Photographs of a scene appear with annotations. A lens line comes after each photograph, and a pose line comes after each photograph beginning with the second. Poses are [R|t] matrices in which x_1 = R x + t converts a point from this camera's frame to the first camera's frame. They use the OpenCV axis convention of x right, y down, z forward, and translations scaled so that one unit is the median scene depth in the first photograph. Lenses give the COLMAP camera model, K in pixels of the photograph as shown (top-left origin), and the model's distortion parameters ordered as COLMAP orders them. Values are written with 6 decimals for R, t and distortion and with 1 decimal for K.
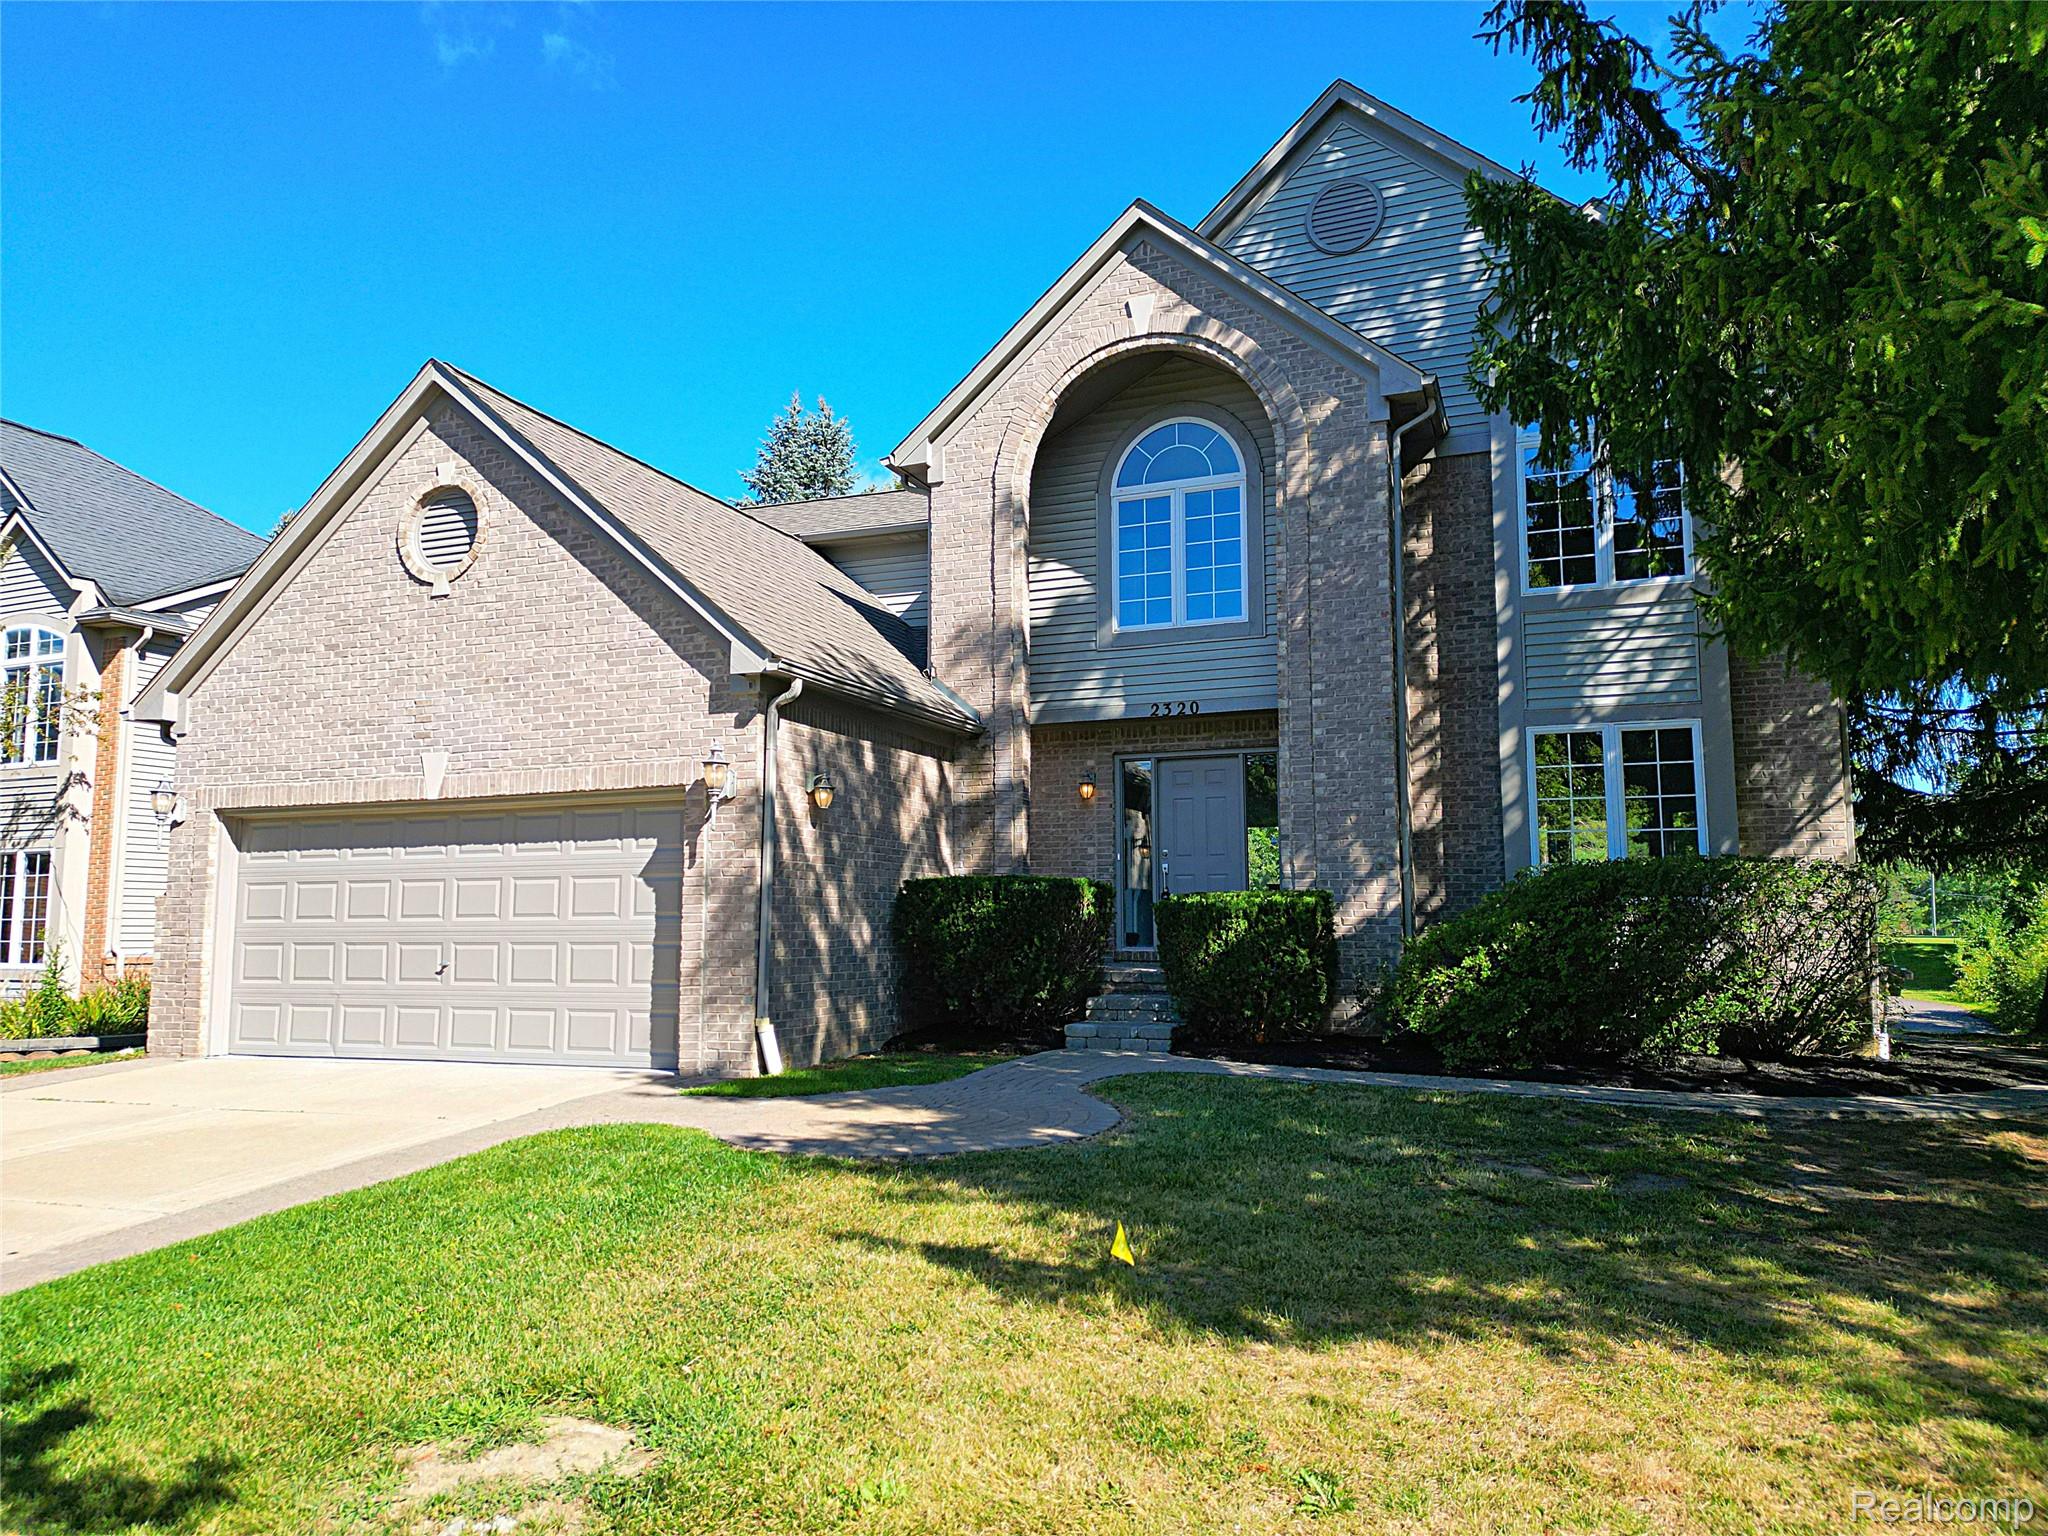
lens RADIAL K [[1432.4, 0, 1022.0], [0, 1432.4, 774.1], [0, 0, 1]] dist [0.068278, -0.055165]
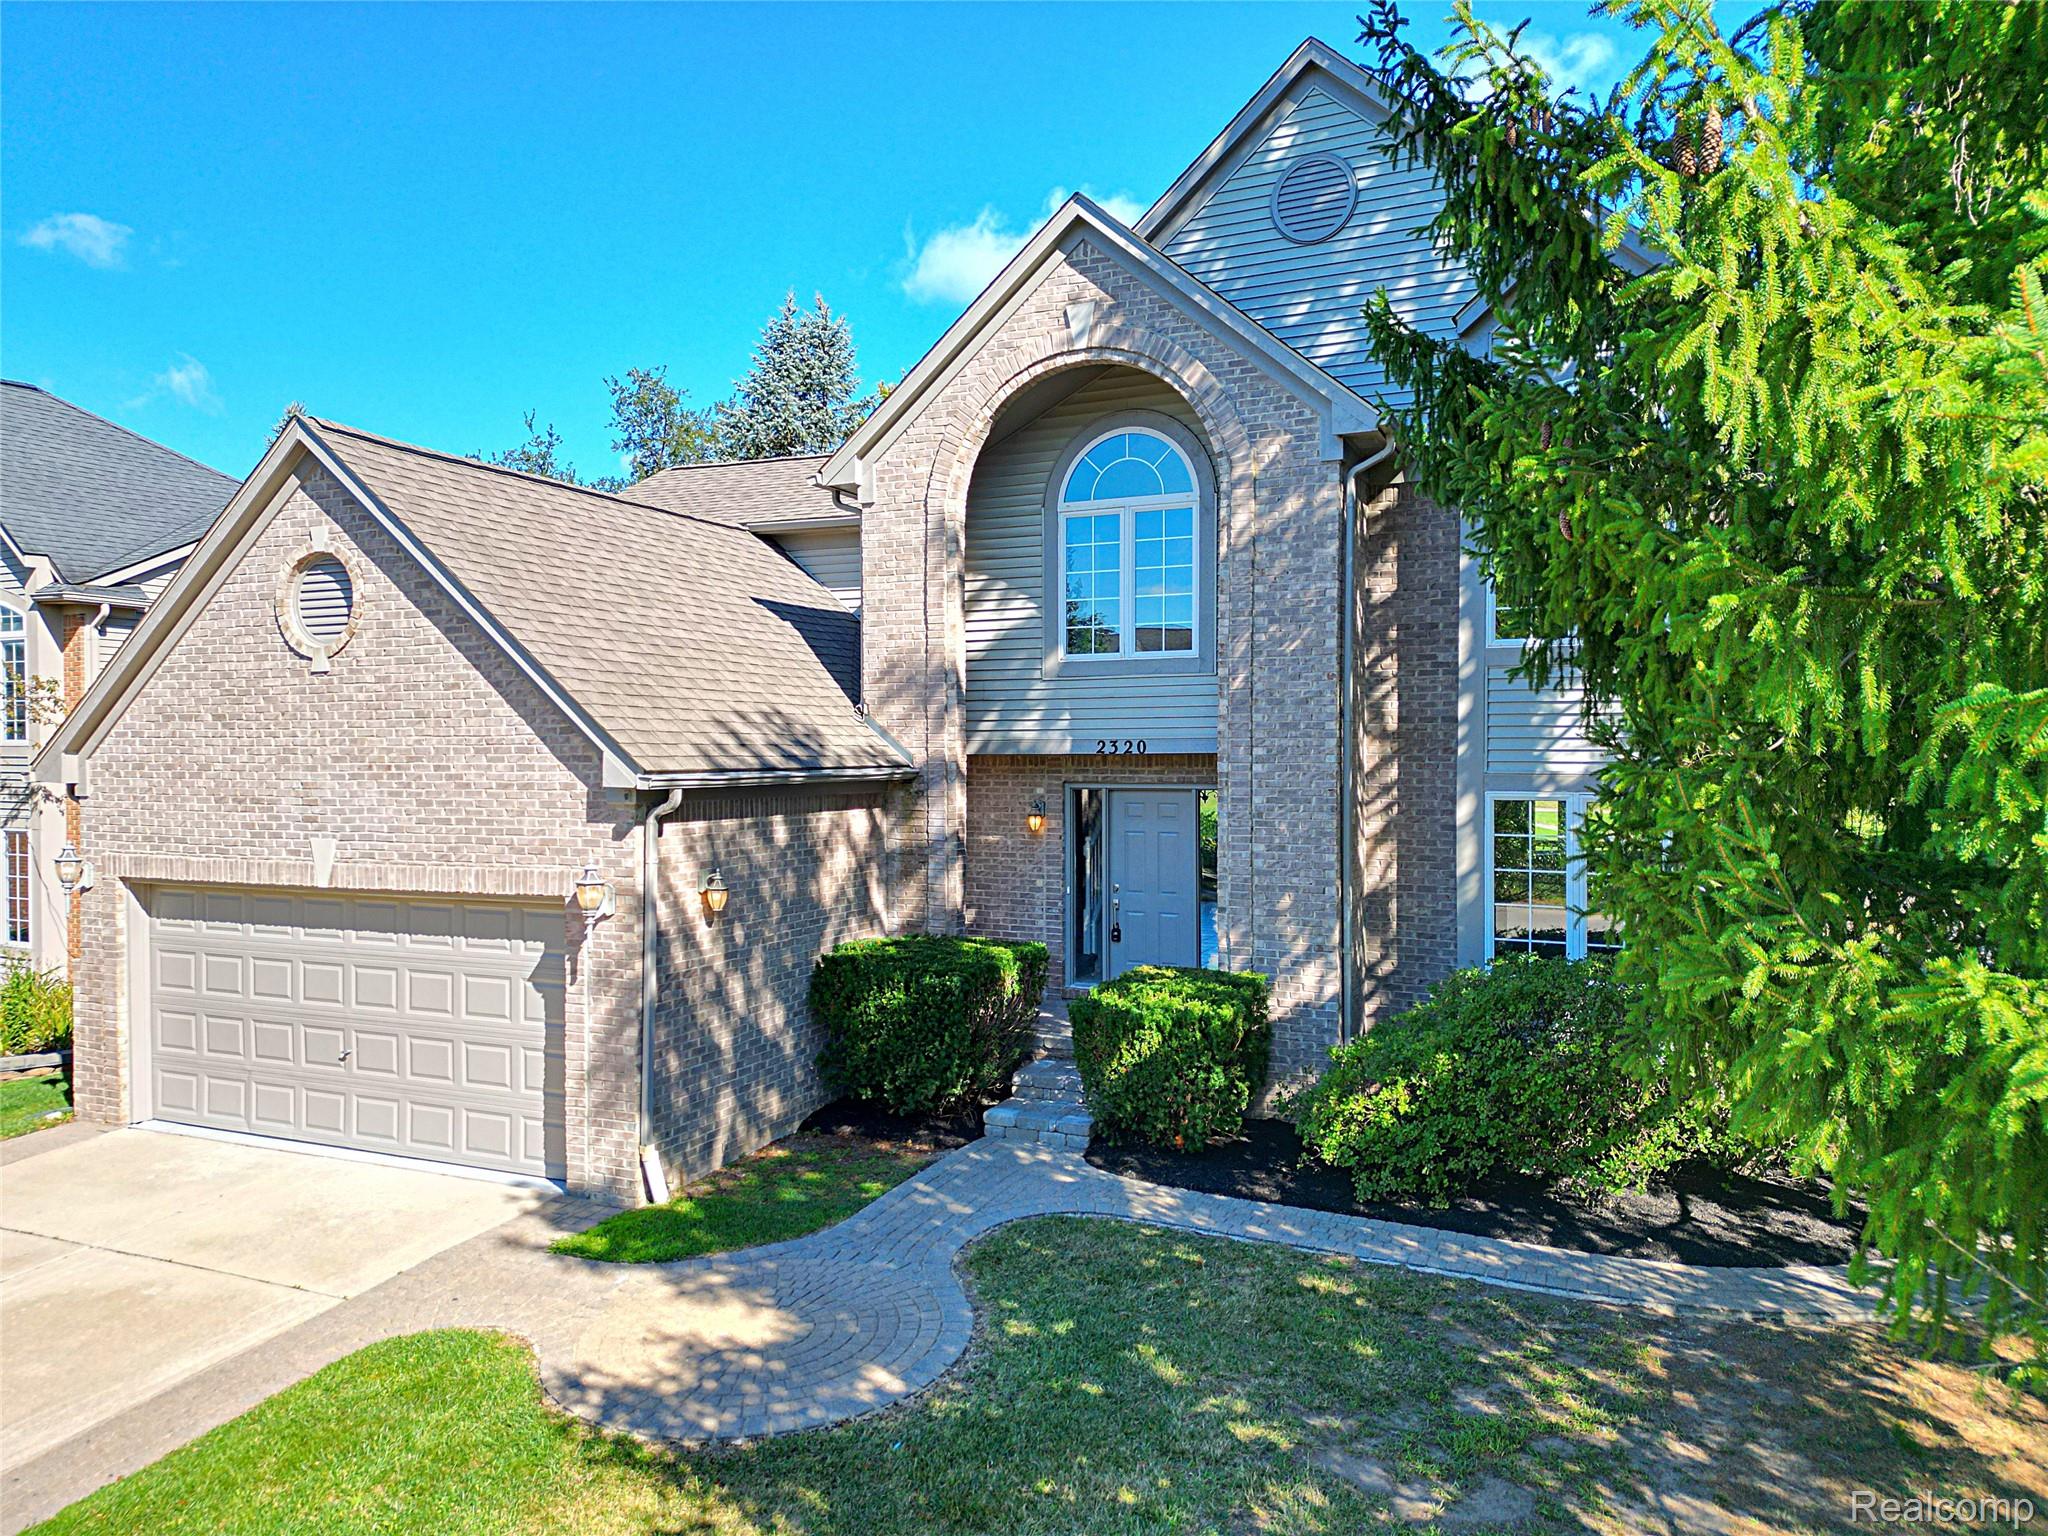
lens RADIAL K [[1432.4, 0, 1022.4], [0, 1432.4, 775.5], [0, 0, 1]] dist [0.068278, -0.055165]
pose [[0.998828, 0.001099, -0.048383, 0.099578], [0.005011, 0.992021, 0.125975, -0.166682], [0.048136, -0.126070, 0.990853, 0.069223]]
